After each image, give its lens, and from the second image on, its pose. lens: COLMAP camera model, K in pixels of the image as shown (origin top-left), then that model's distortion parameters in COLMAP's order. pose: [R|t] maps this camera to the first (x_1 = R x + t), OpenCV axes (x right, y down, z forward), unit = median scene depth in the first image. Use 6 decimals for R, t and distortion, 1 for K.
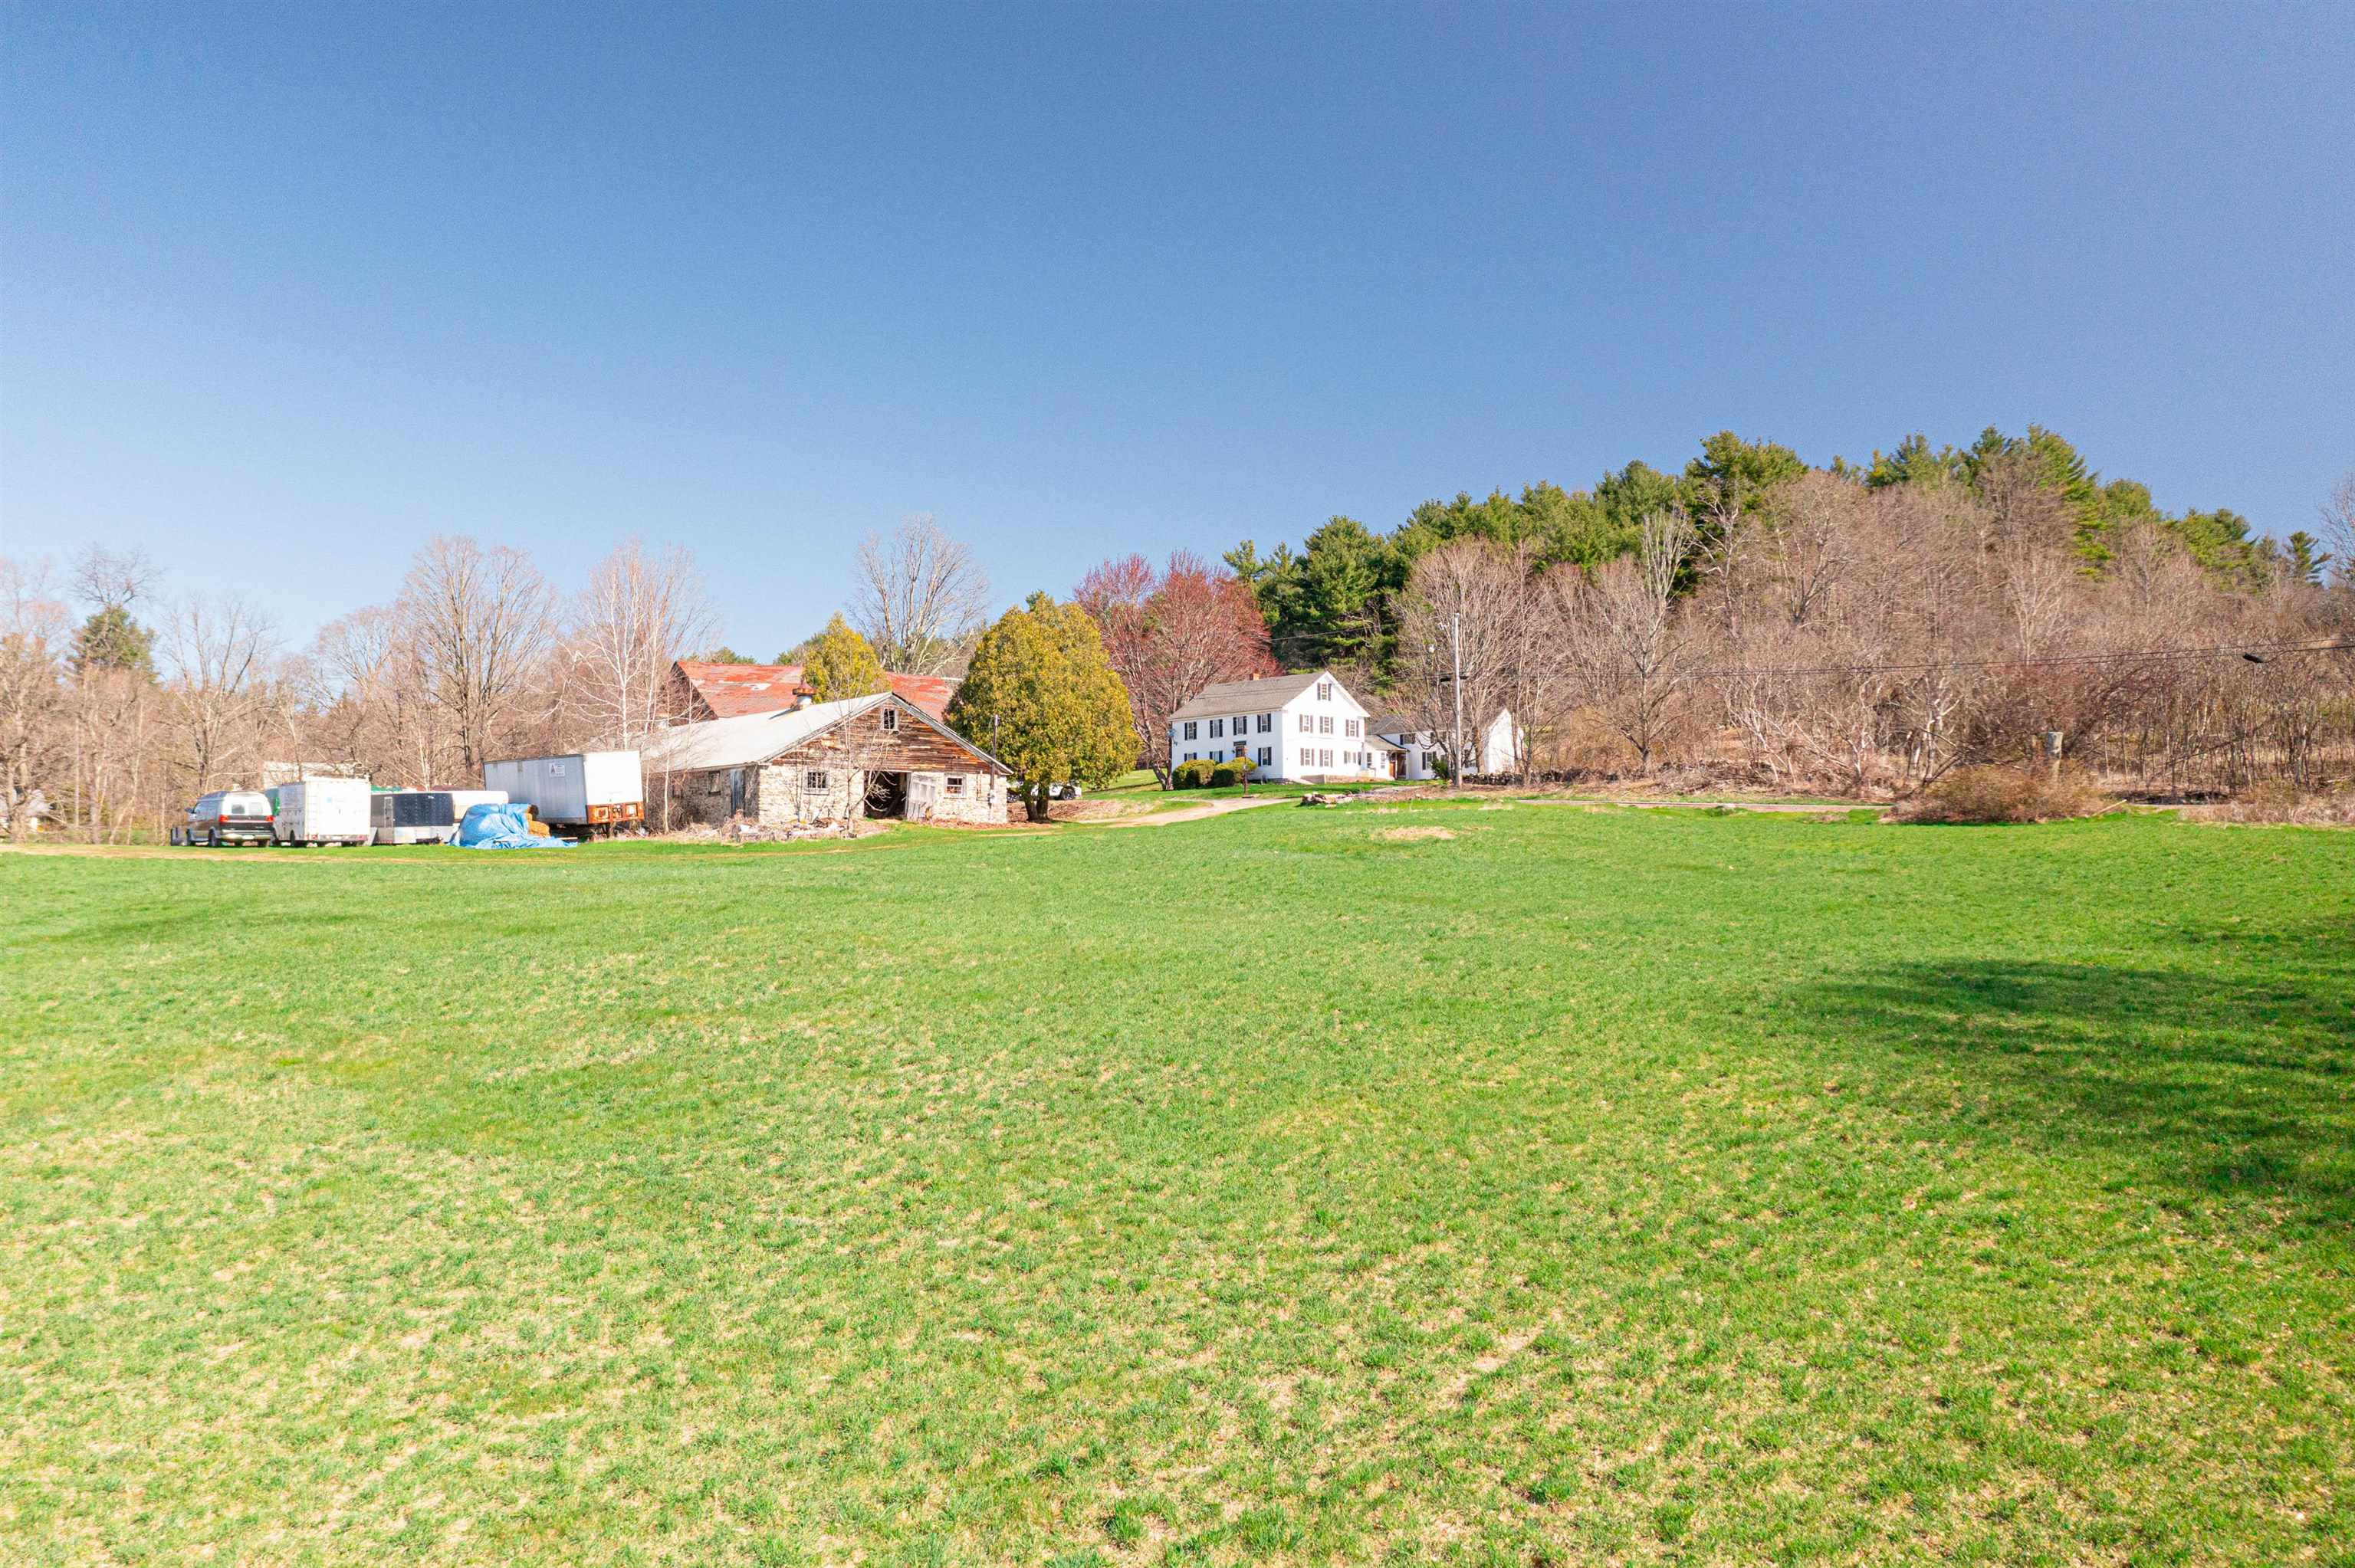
lens RADIAL K [[1864.8, 0, 1177.2], [0, 1864.8, 781.8], [0, 0, 1]] dist [-0.005463, -0.002931]
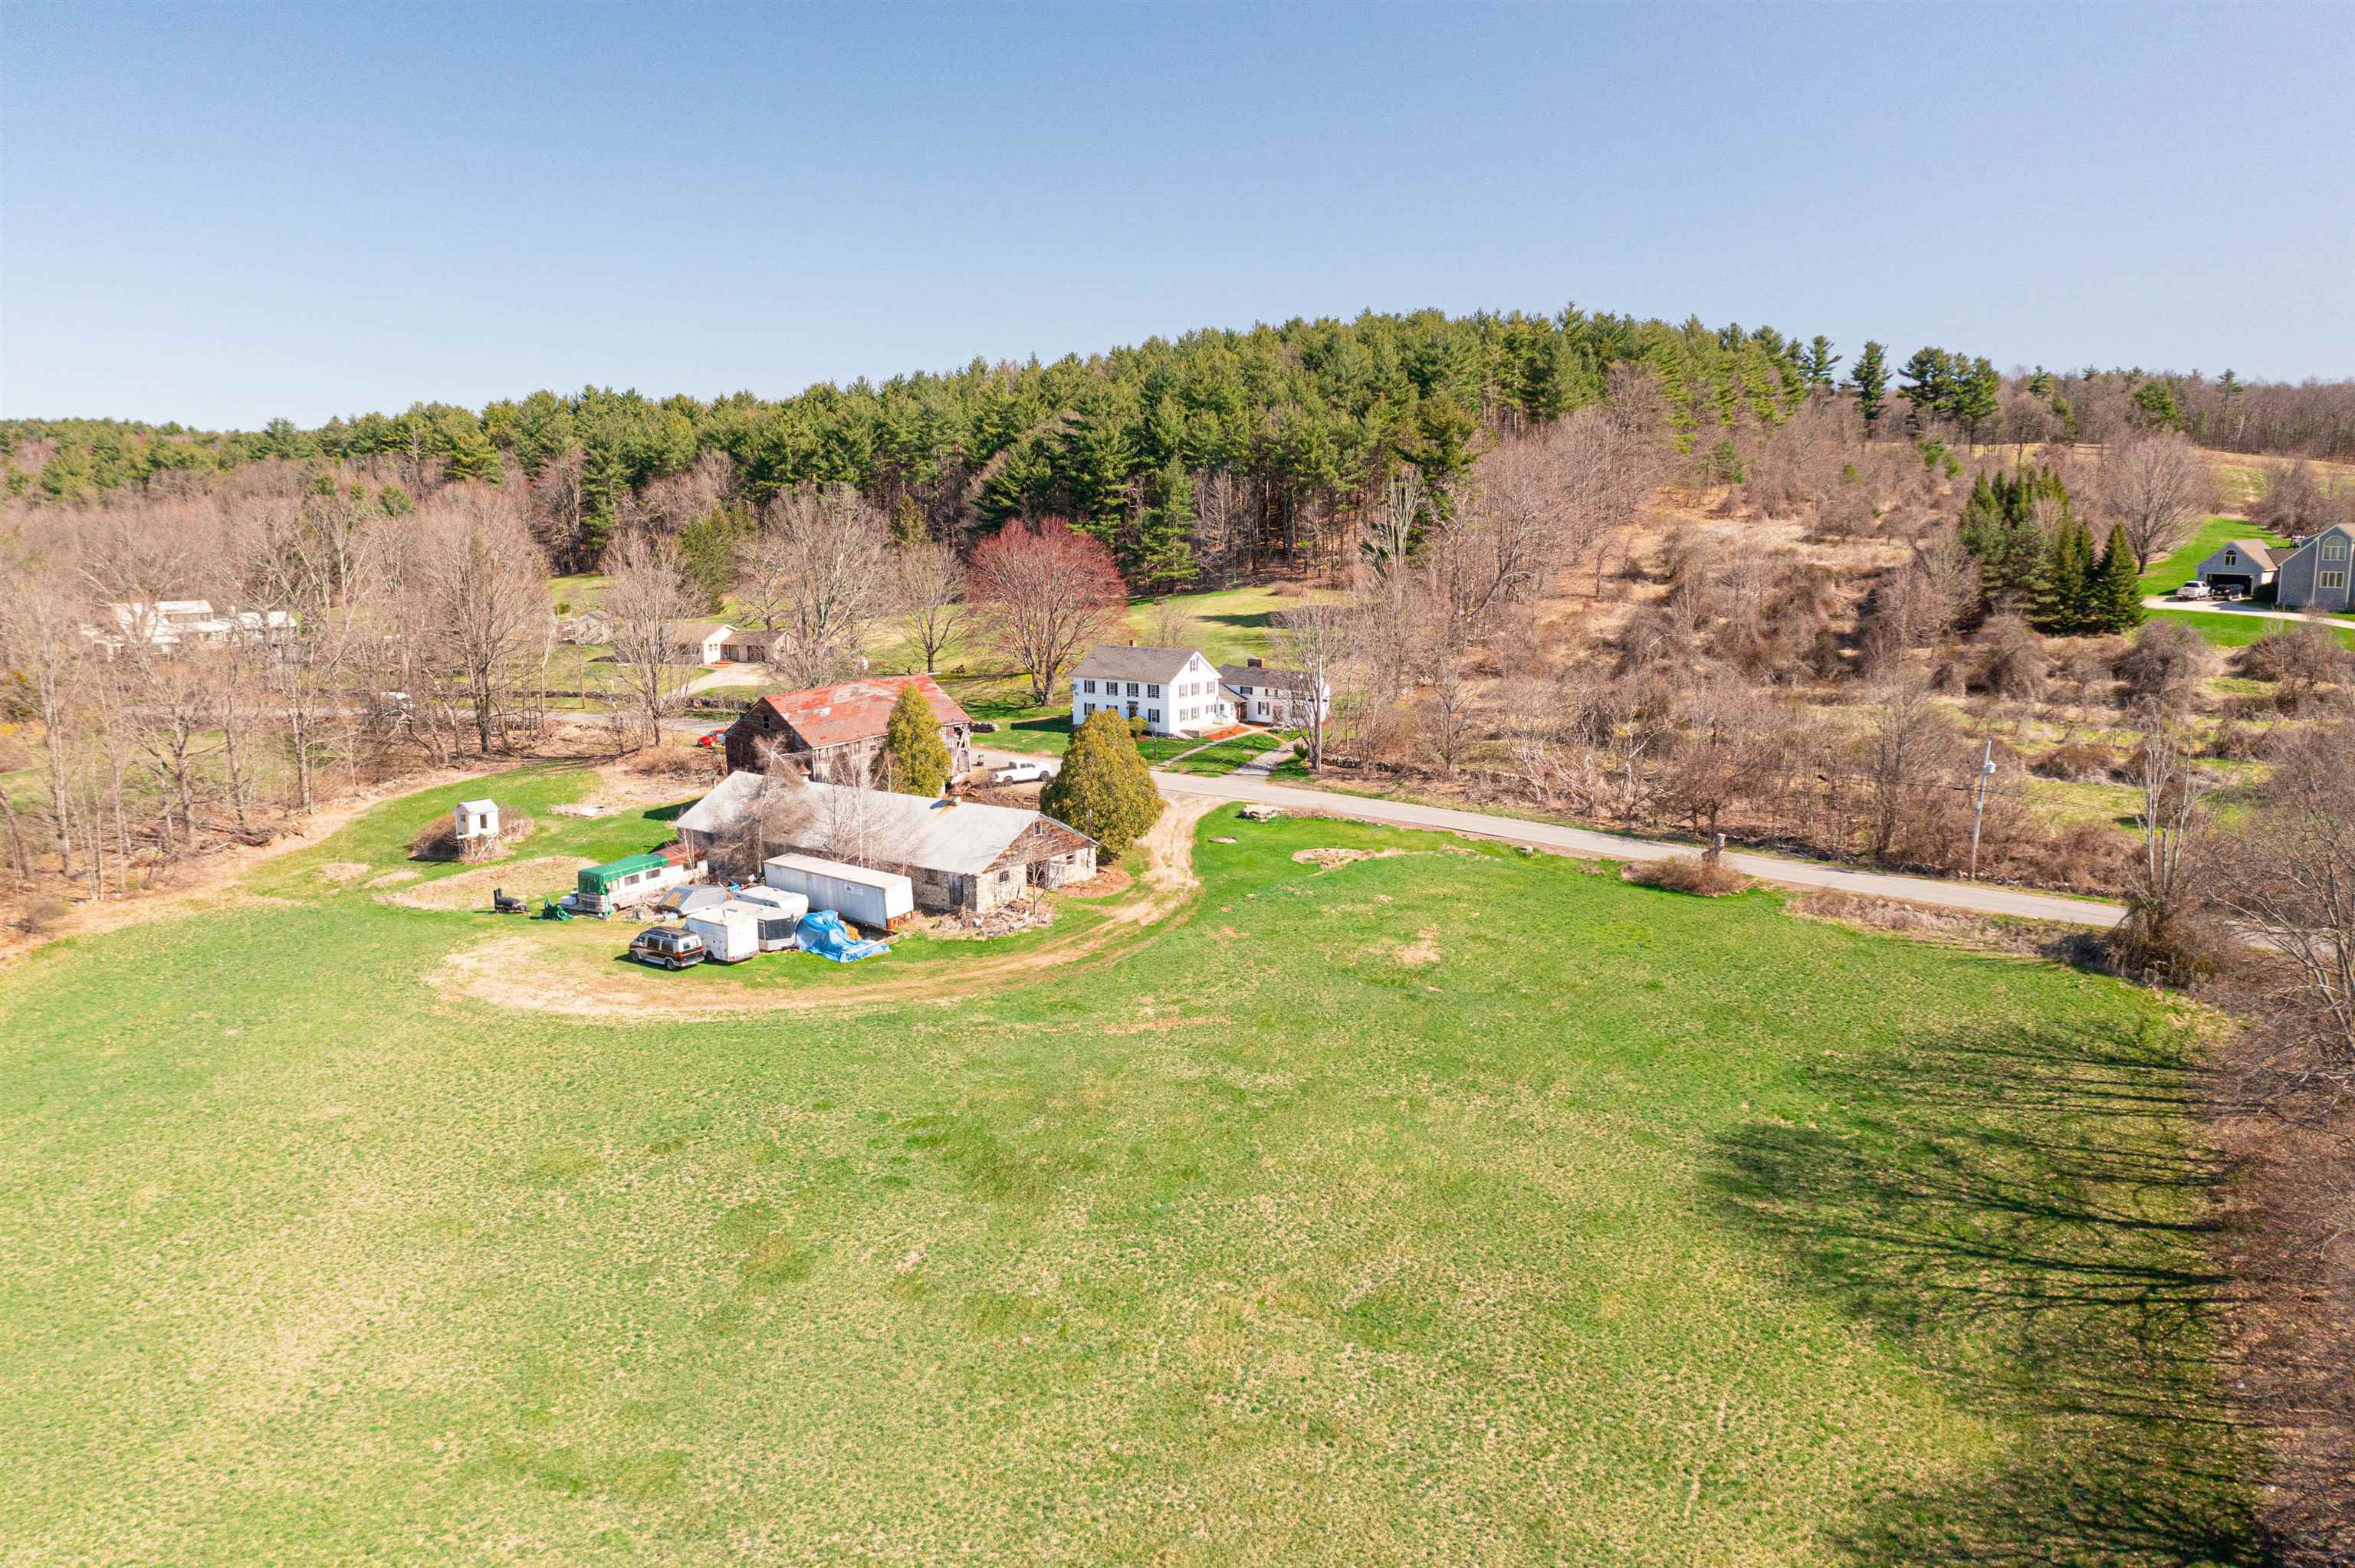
lens RADIAL K [[1864.8, 0, 1172.6], [0, 1864.8, 777.4], [0, 0, 1]] dist [-0.005463, -0.002931]
pose [[0.973231, -0.040495, 0.226233, -0.250347], [-0.008368, 0.977459, 0.210960, -0.256577], [-0.229676, -0.207206, 0.950955, -0.320408]]
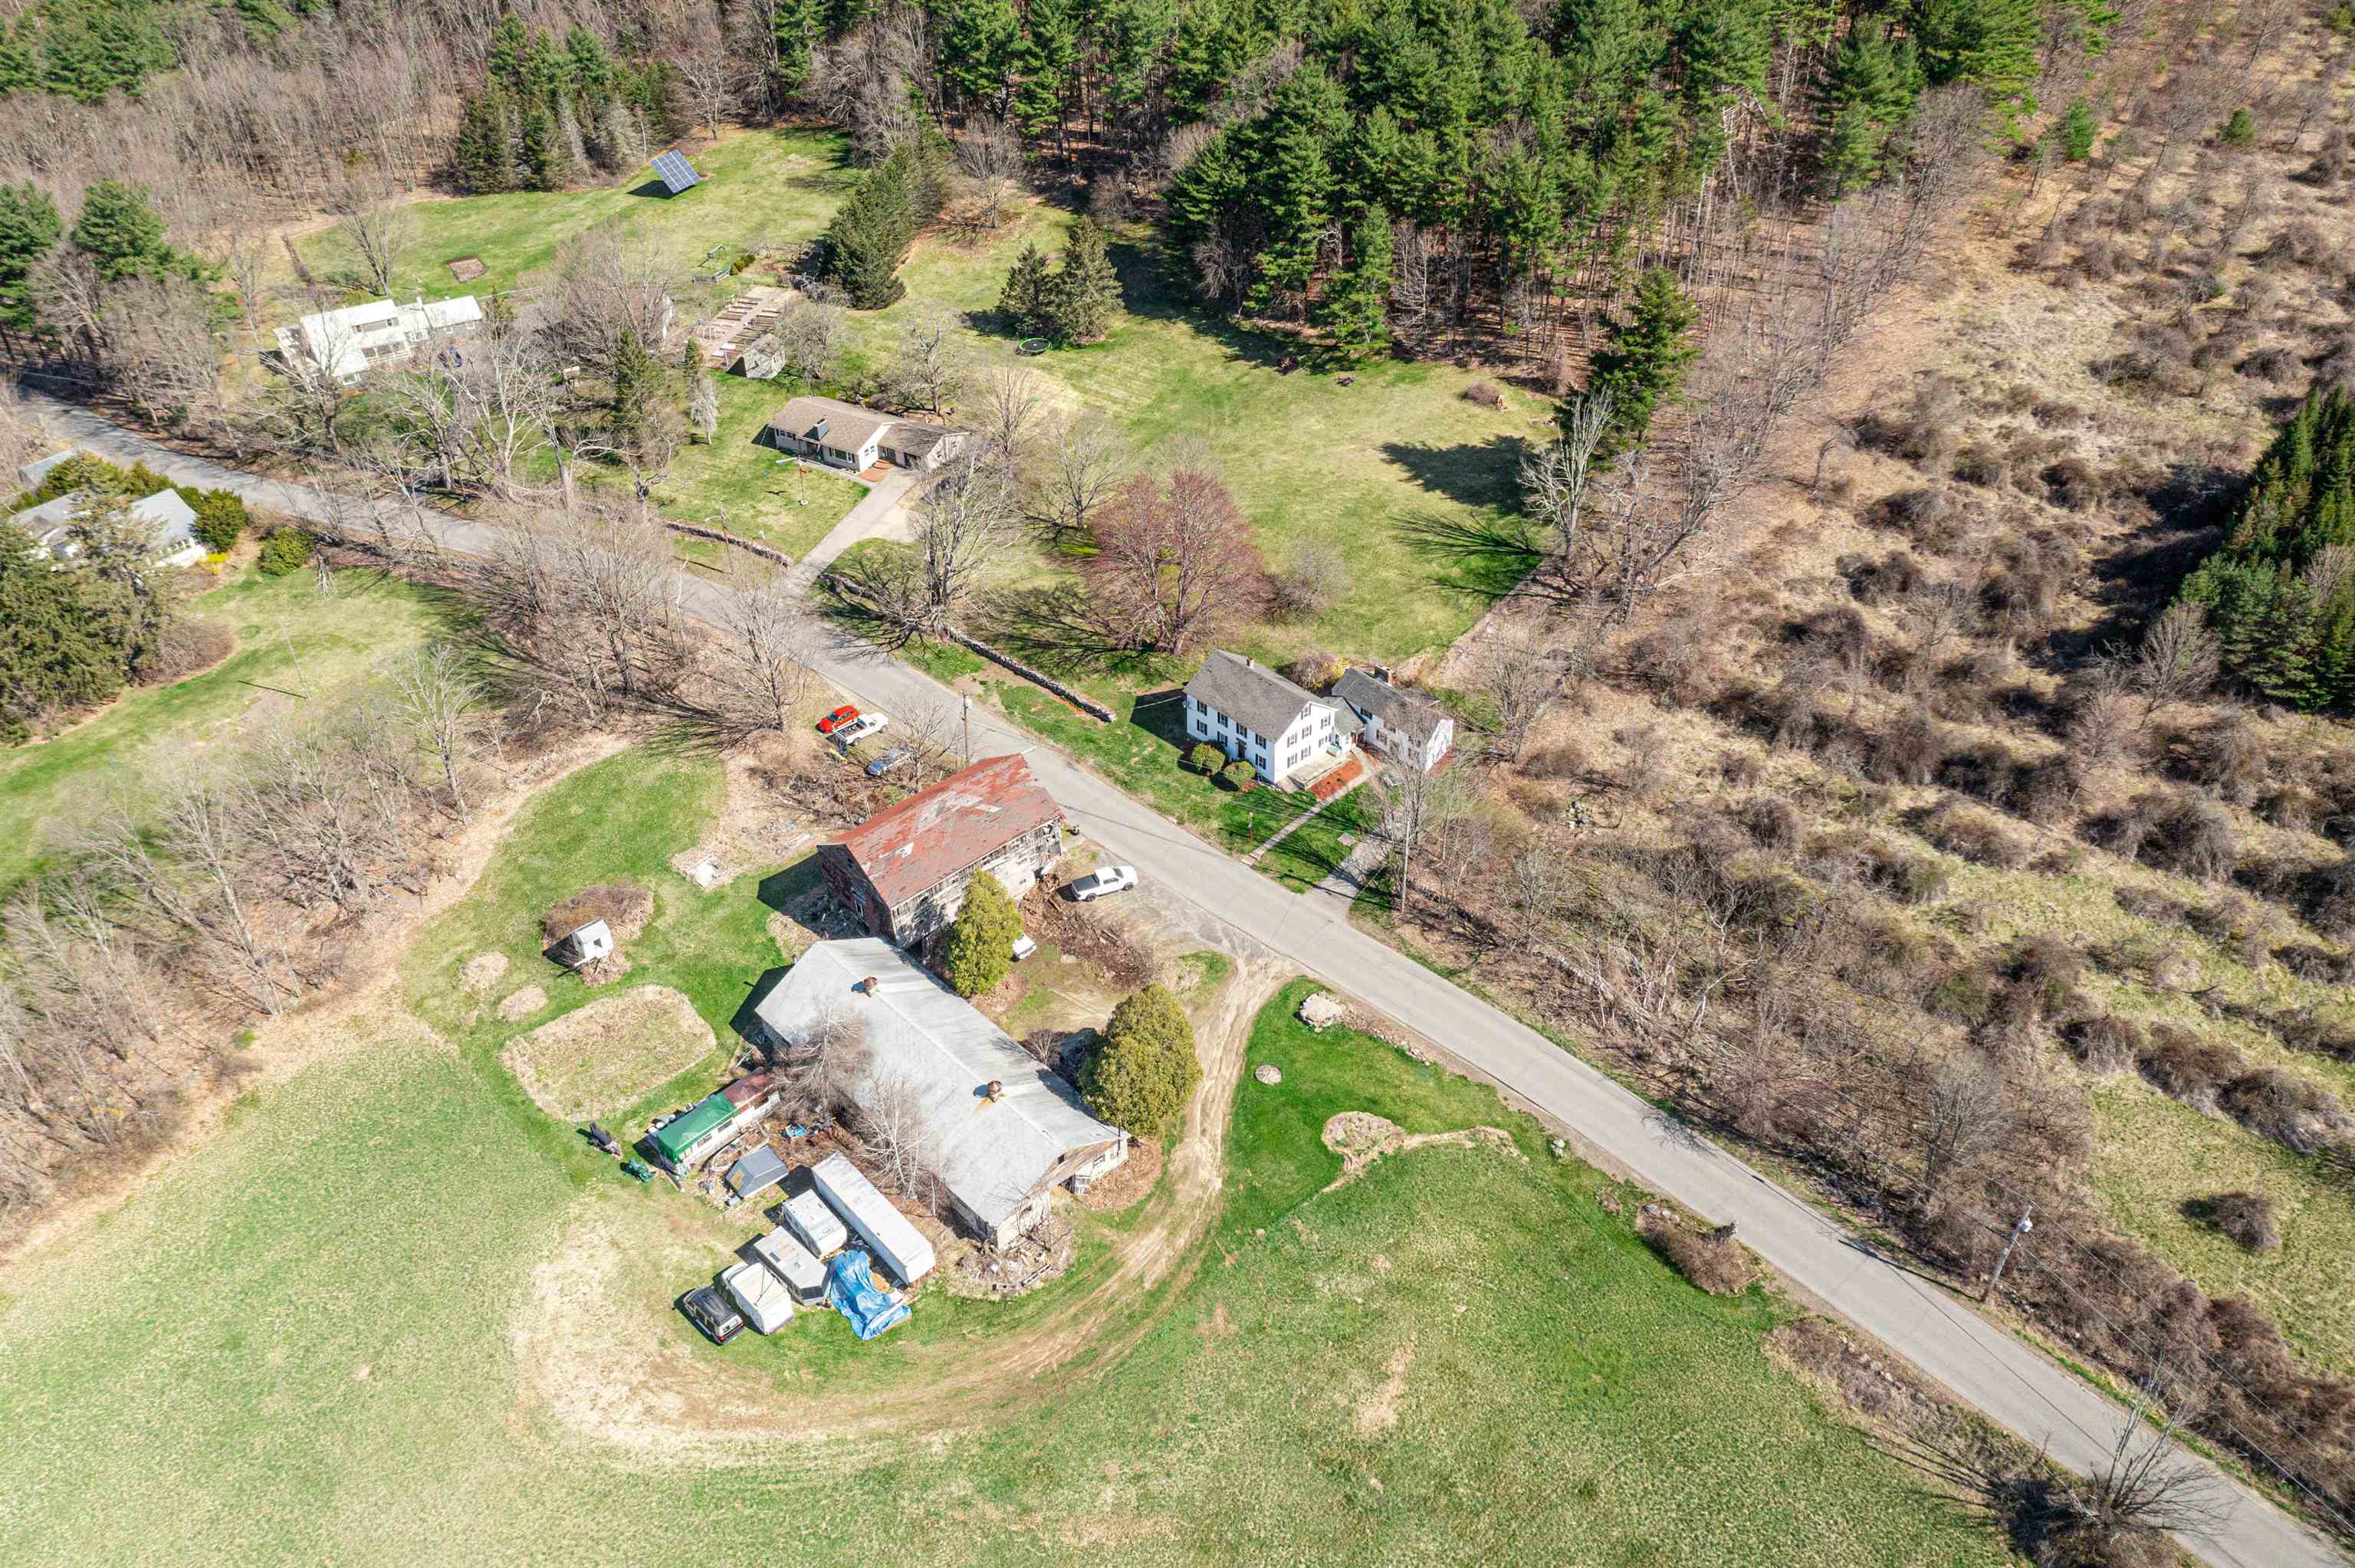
lens RADIAL K [[1864.8, 0, 1181.0], [0, 1864.8, 788.0], [0, 0, 1]] dist [-0.005463, -0.002931]
pose [[0.998349, -0.044700, 0.036072, -0.059216], [0.011864, 0.774929, 0.631937, -0.839457], [-0.056201, -0.630466, 0.774180, -0.050521]]
